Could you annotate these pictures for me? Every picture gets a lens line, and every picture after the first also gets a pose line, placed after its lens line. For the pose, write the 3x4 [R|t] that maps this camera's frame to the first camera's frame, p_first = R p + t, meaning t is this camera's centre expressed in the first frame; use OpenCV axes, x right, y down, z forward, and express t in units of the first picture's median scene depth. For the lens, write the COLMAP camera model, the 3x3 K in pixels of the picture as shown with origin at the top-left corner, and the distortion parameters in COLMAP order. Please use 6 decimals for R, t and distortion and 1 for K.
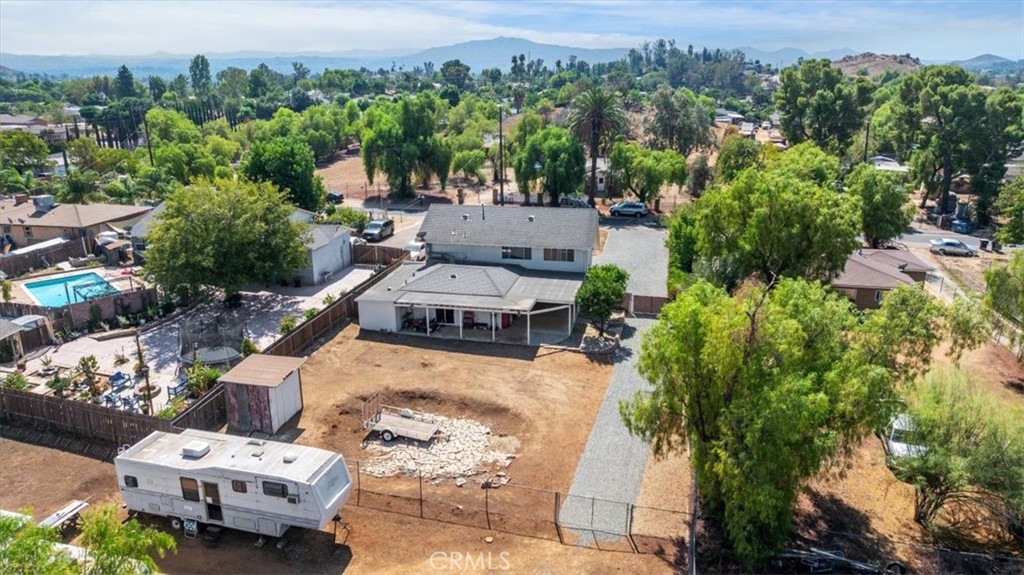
lens RADIAL K [[725.7, 0, 513.5], [0, 725.7, 282.4], [0, 0, 1]] dist [-0.046700, 0.055553]
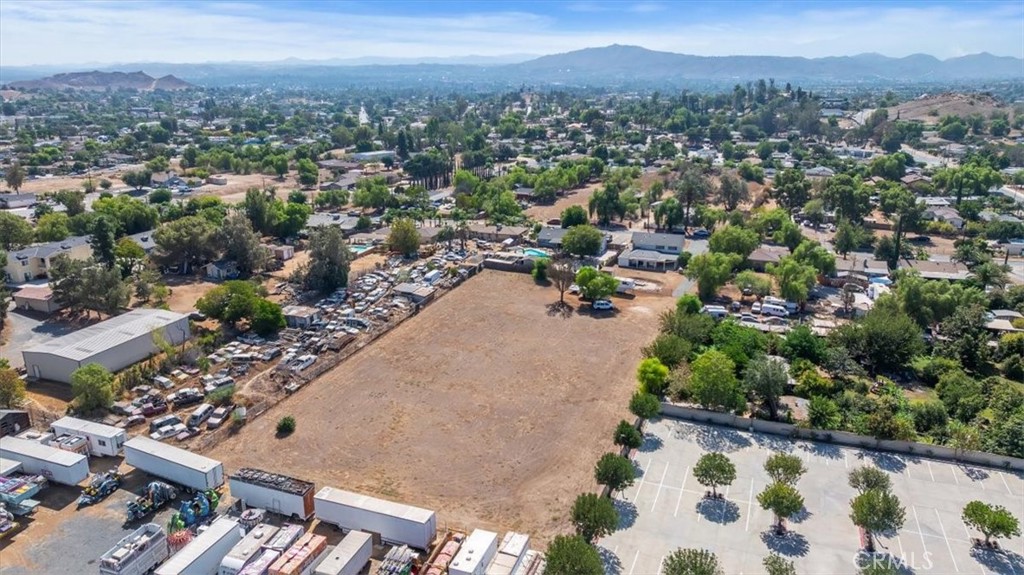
lens RADIAL K [[725.7, 0, 513.5], [0, 725.7, 282.4], [0, 0, 1]] dist [-0.046700, 0.055553]
pose [[0.989088, 0.040200, -0.141734, -0.202837], [-0.040894, 0.999162, -0.001985, 0.173428], [0.141535, 0.007759, 0.989903, -2.679466]]
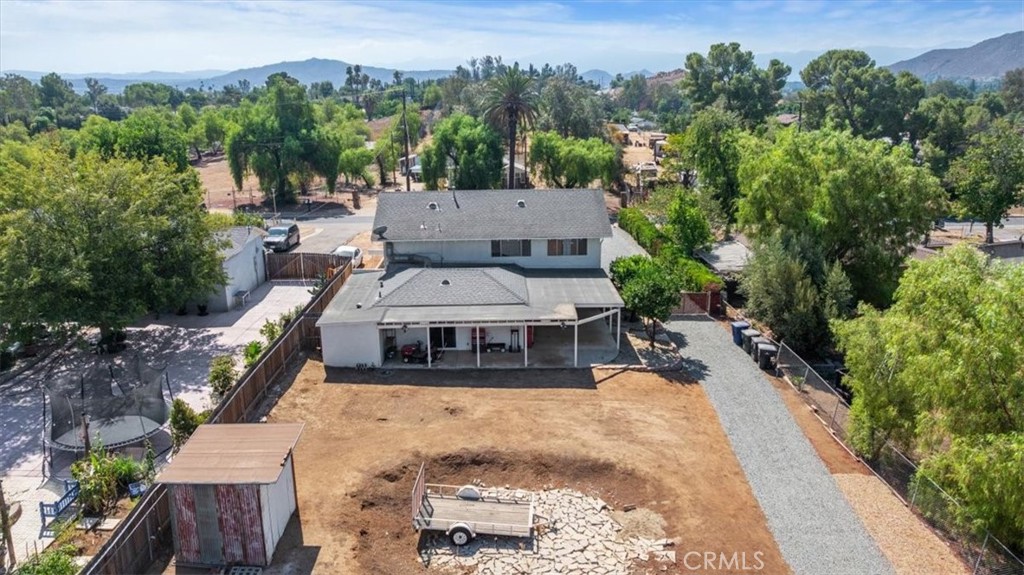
lens RADIAL K [[725.7, 0, 513.5], [0, 725.7, 282.4], [0, 0, 1]] dist [-0.046700, 0.055553]
pose [[0.970489, -0.064301, 0.232414, -0.183253], [0.070860, 0.997286, -0.019973, 0.010896], [-0.230499, 0.035853, 0.972412, 0.282032]]
